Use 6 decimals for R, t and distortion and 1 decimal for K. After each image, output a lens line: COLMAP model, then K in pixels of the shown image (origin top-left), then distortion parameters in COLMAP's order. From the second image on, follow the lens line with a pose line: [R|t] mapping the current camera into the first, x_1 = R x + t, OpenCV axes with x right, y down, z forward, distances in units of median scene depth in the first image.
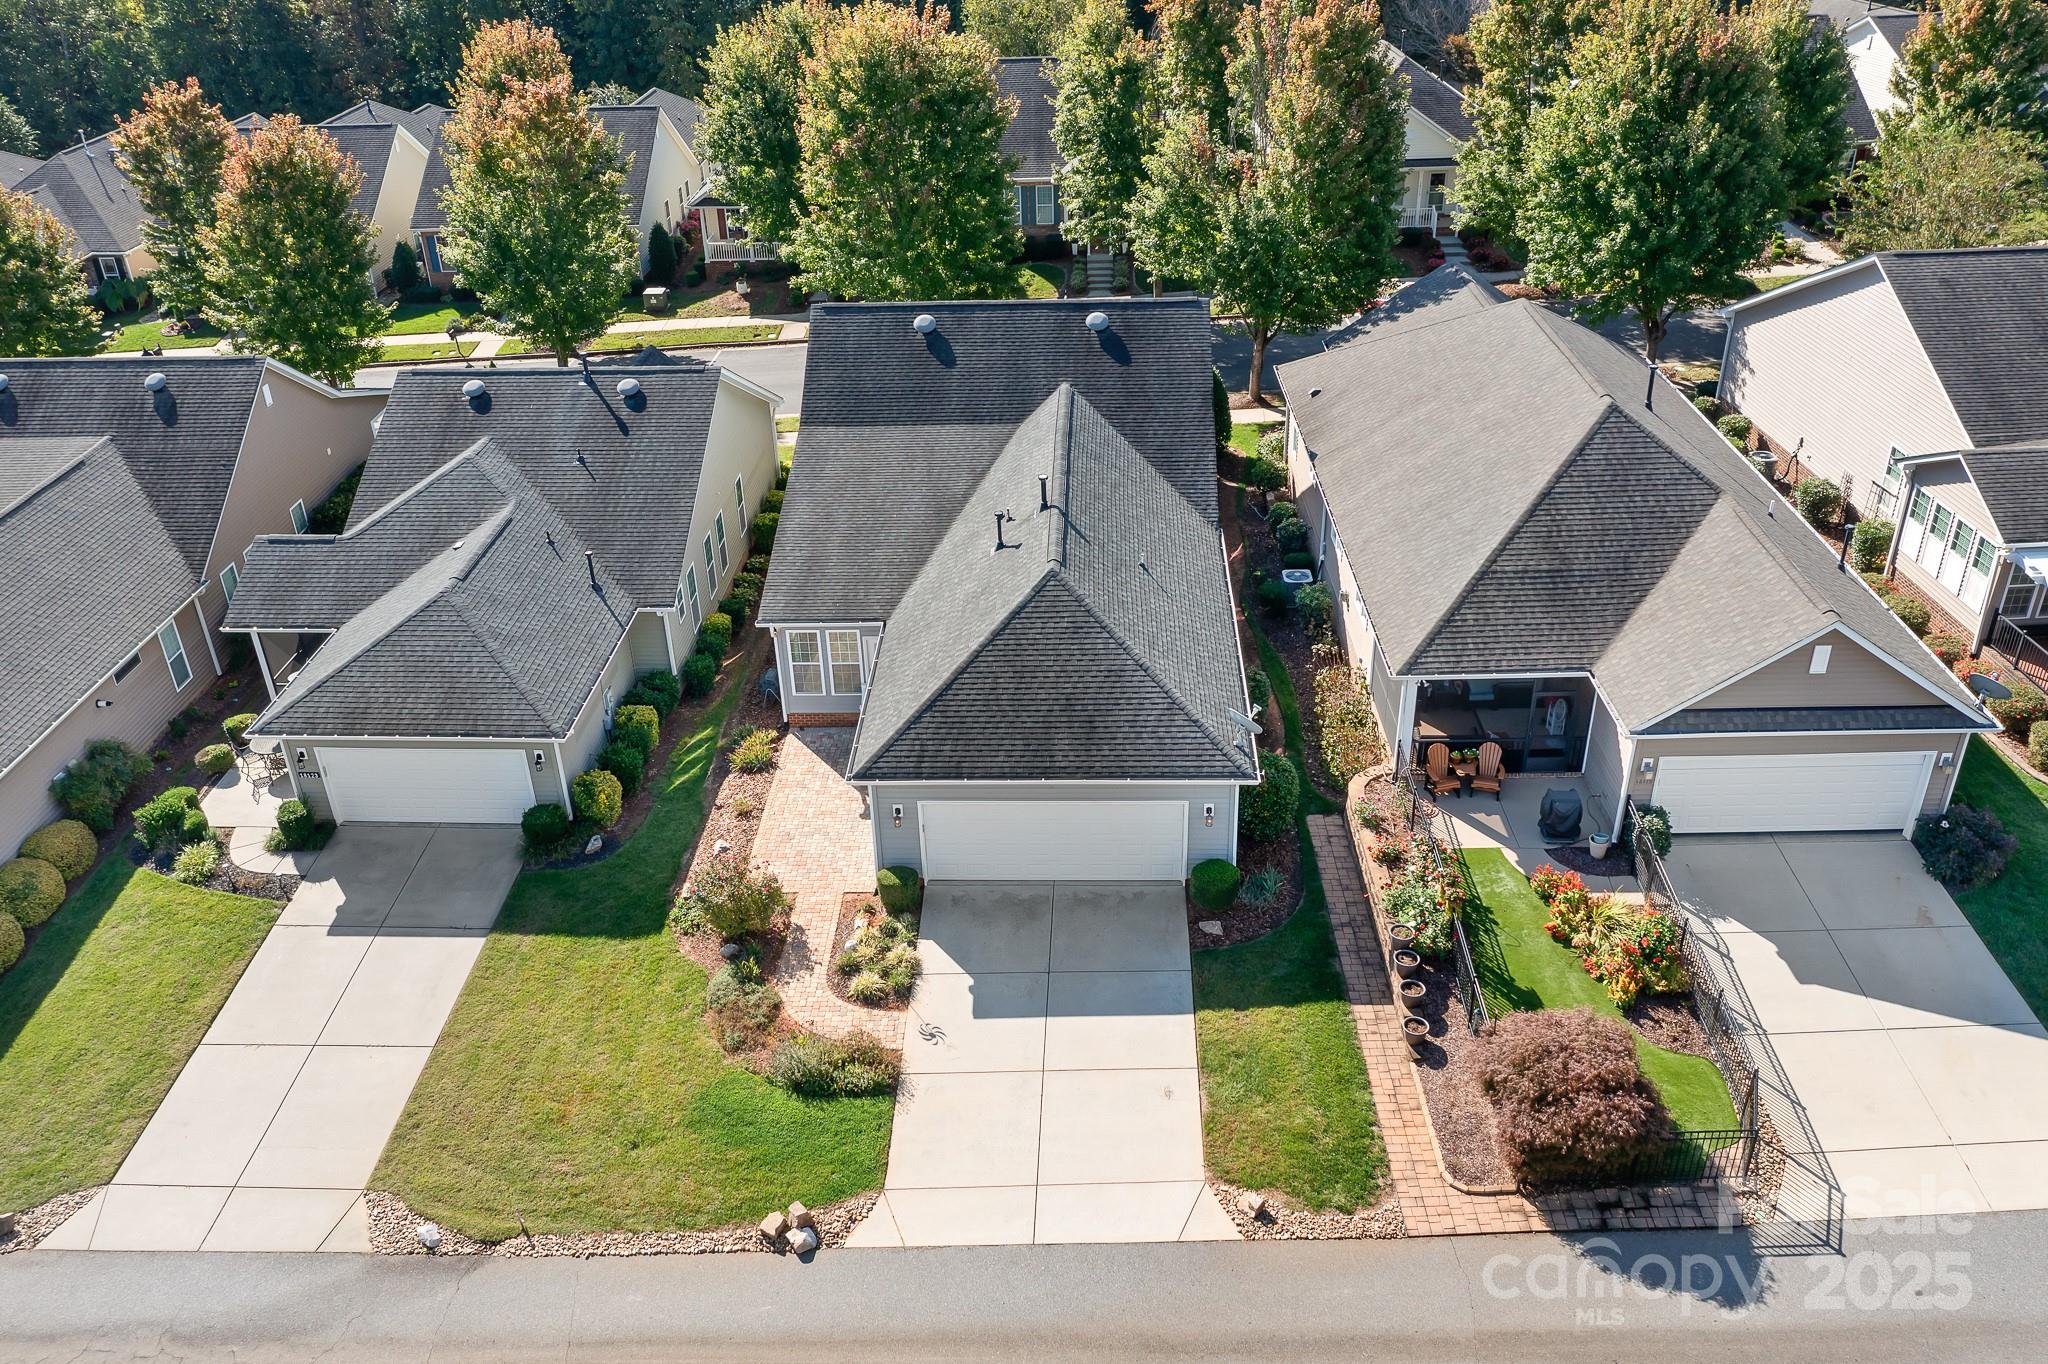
lens RADIAL K [[1632.3, 0, 1024.0], [0, 1632.3, 682.0], [0, 0, 1]] dist [-0.032327, 0.008291]
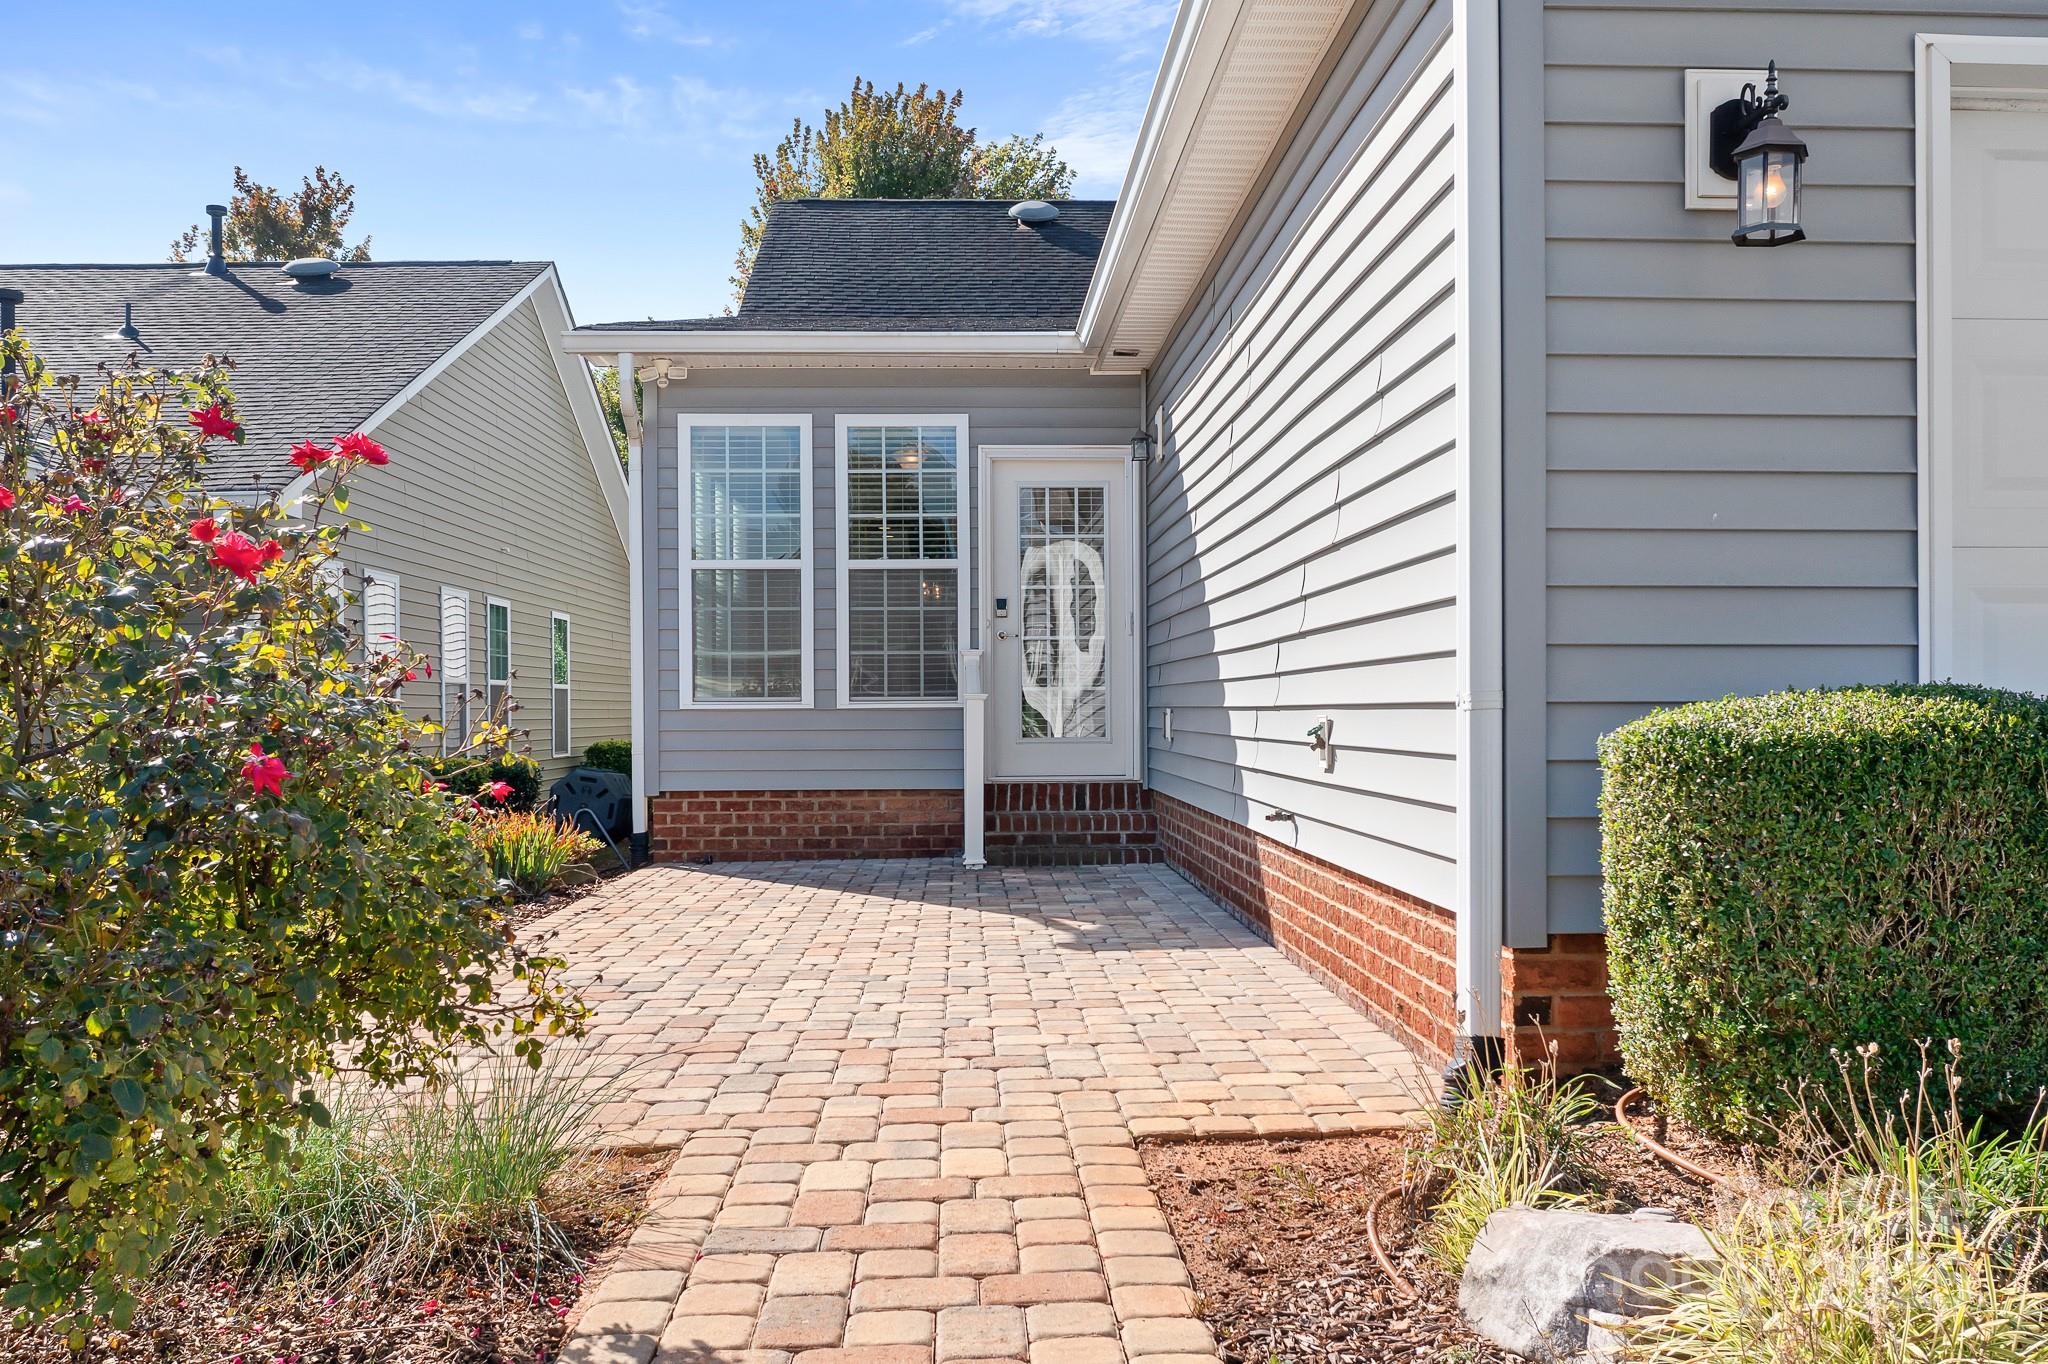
lens RADIAL K [[1646.2, 0, 1014.5], [0, 1646.2, 705.2], [0, 0, 1]] dist [0.018500, -0.045869]
pose [[0.997119, 0.024261, 0.071870, -0.130057], [0.014872, 0.866559, -0.498853, 0.161731], [-0.074382, 0.498484, 0.863702, 0.930160]]
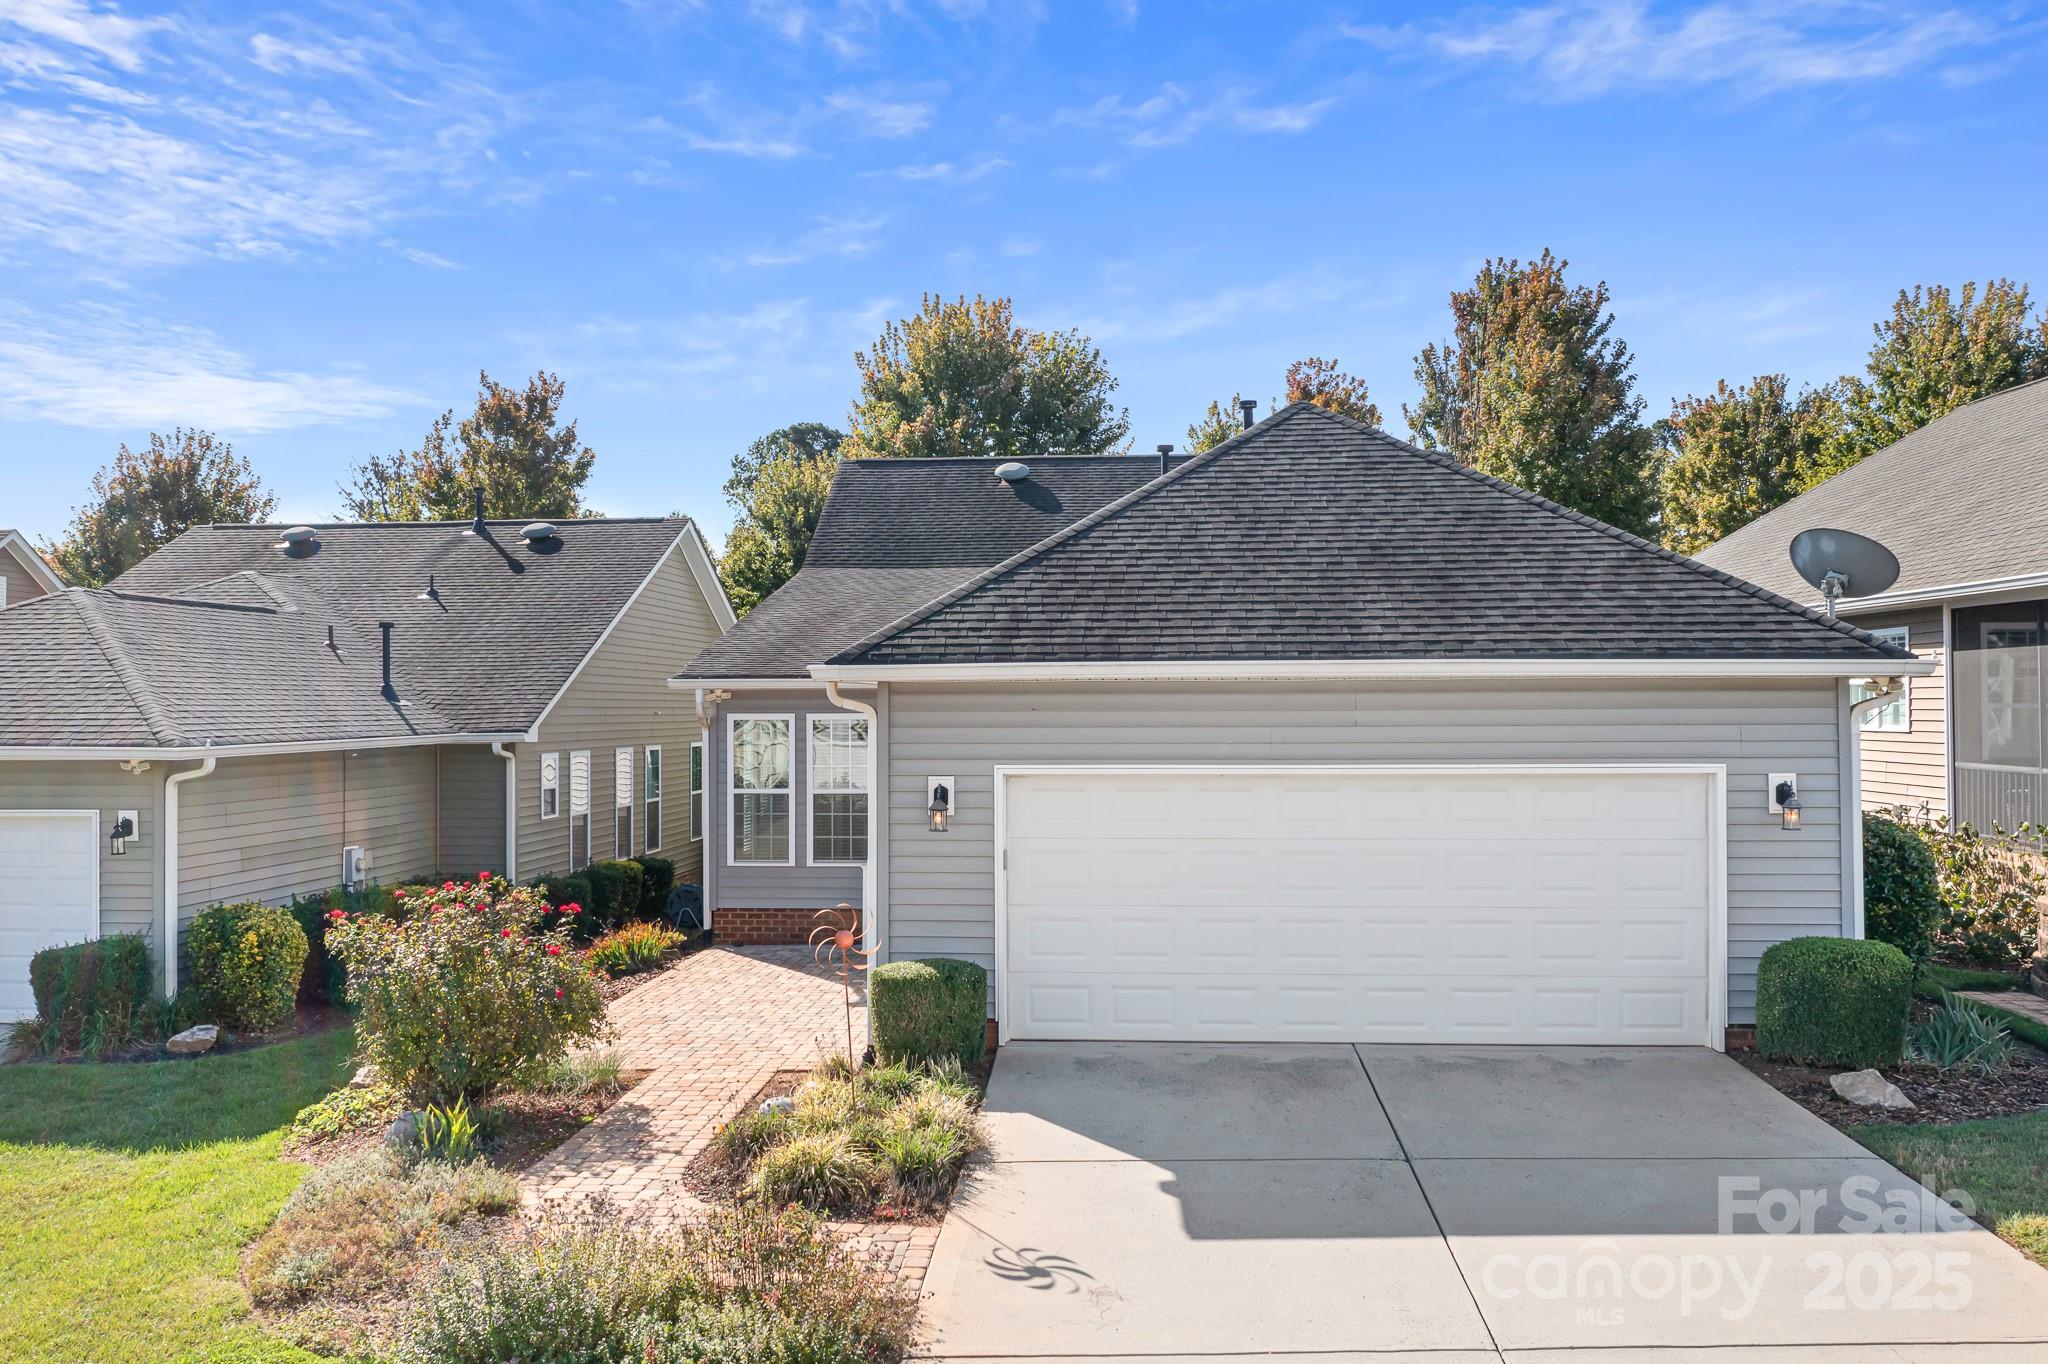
lens RADIAL K [[1632.3, 0, 1024.0], [0, 1632.3, 682.0], [0, 0, 1]] dist [-0.032327, 0.008291]
pose [[0.999224, 0.026758, -0.028889, -0.048516], [-0.037739, 0.860171, -0.508608, 0.245962], [0.011240, 0.509303, 0.860514, 0.663253]]
